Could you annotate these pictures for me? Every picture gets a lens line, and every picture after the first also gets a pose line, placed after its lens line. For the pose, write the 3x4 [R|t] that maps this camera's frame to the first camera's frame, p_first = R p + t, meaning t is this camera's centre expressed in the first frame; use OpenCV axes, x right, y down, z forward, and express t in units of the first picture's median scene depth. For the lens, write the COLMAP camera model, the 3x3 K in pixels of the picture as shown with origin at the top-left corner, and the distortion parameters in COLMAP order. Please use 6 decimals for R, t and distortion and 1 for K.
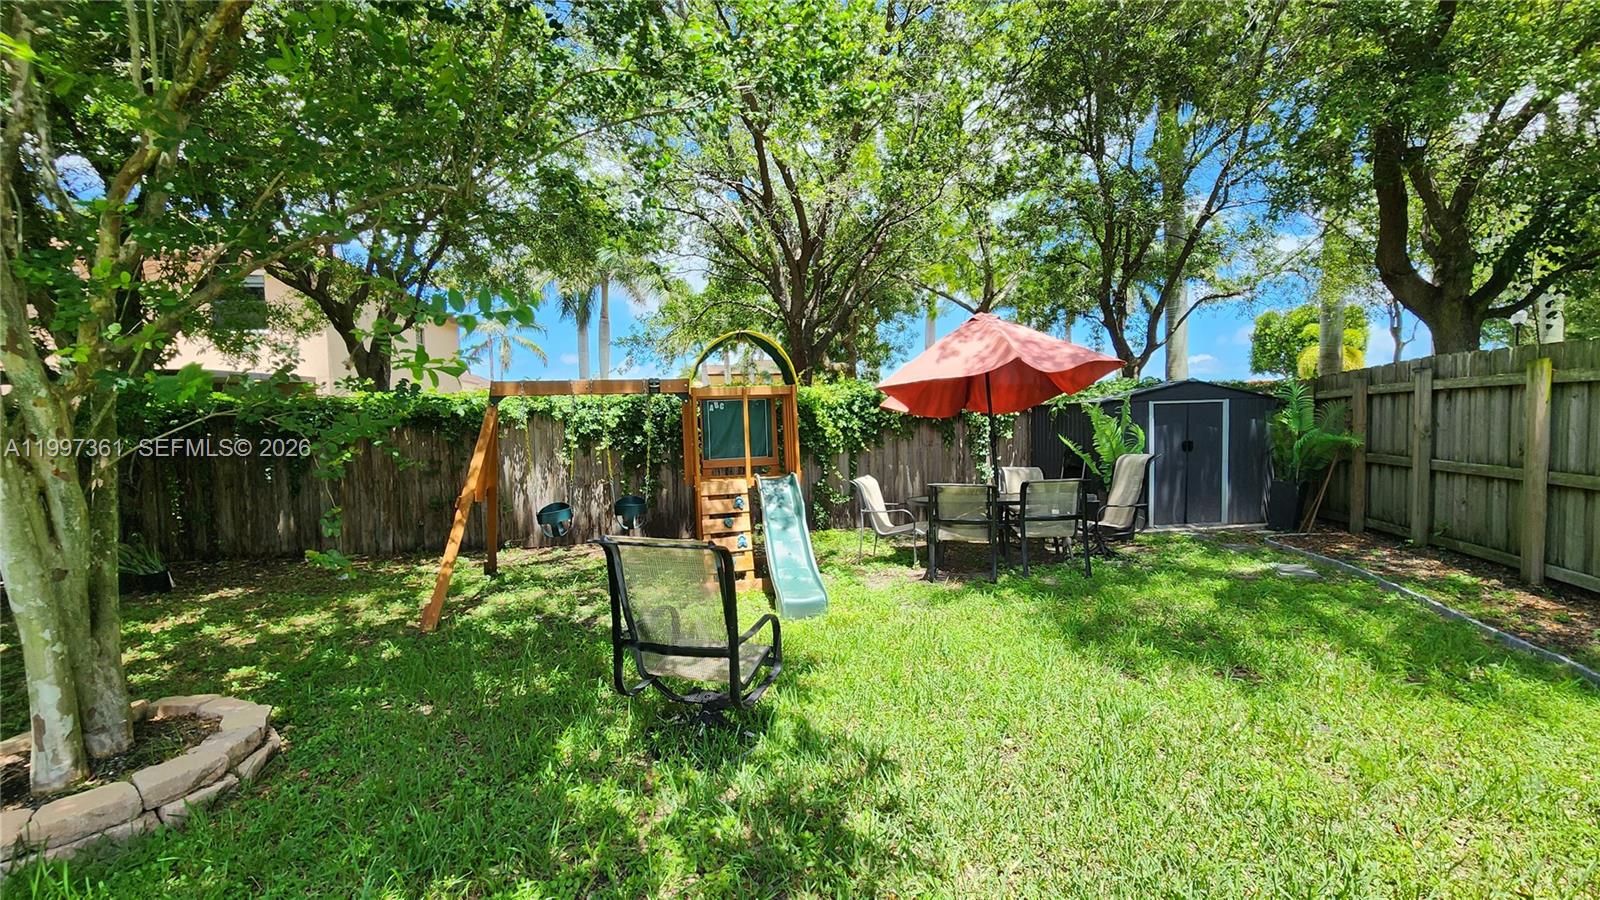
lens RADIAL K [[661.1, 0, 803.6], [0, 661.1, 456.8], [0, 0, 1]] dist [-0.000810, 0.000281]
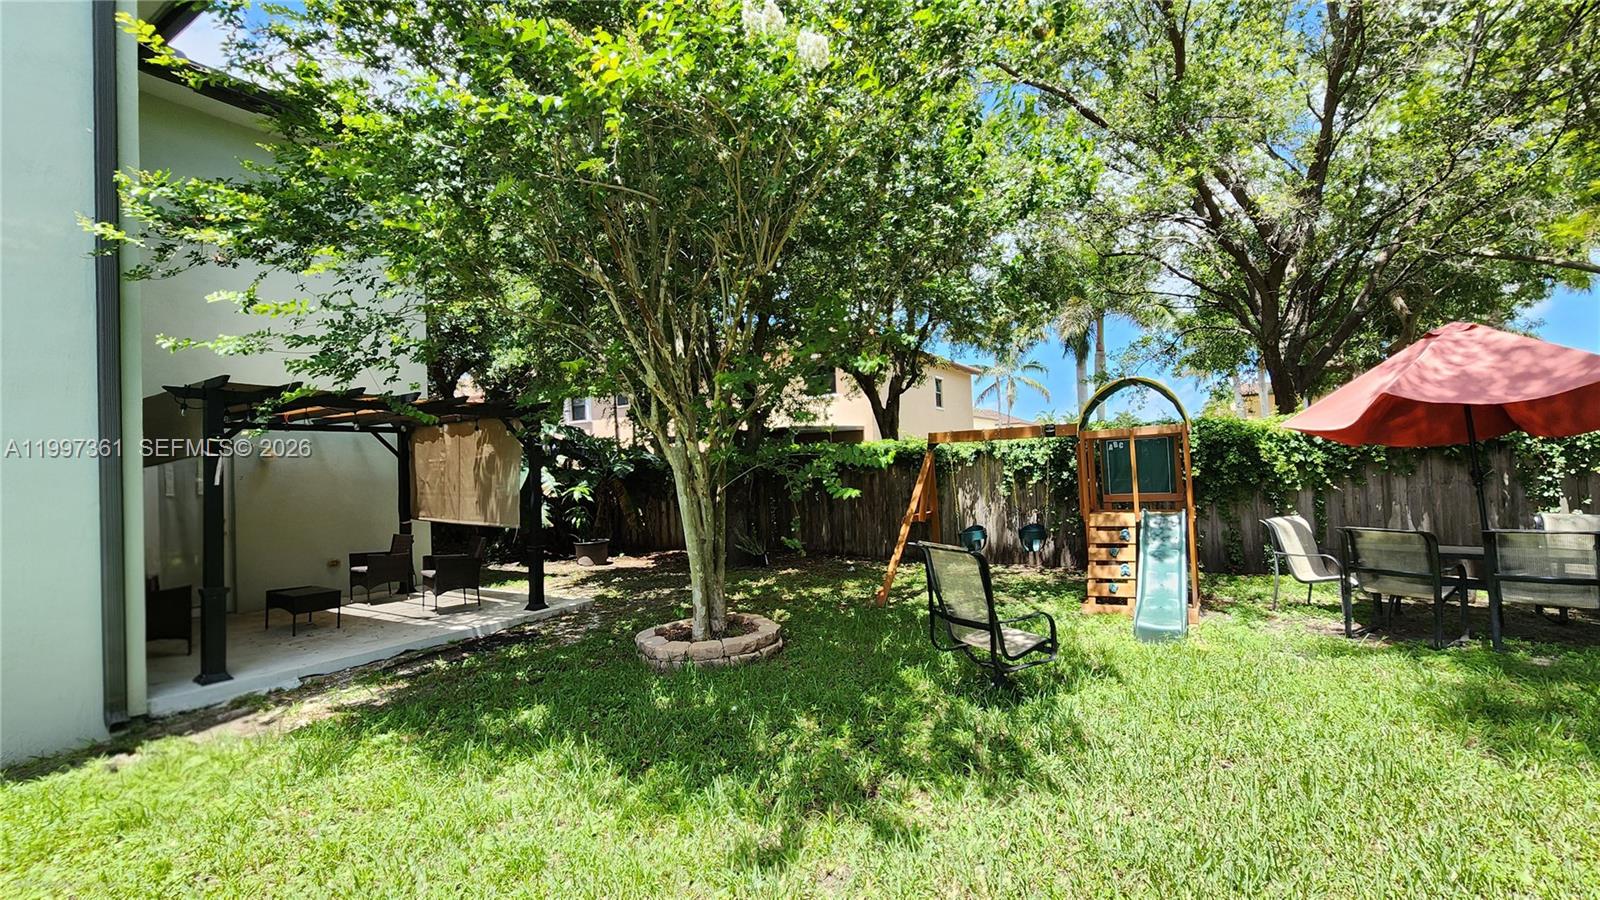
lens RADIAL K [[661.1, 0, 803.6], [0, 661.1, 456.8], [0, 0, 1]] dist [-0.000810, 0.000281]
pose [[0.725411, -0.016198, -0.688125, 0.227912], [-0.015263, 0.999099, -0.039608, -0.006429], [0.688147, 0.039235, 0.724510, -0.133114]]
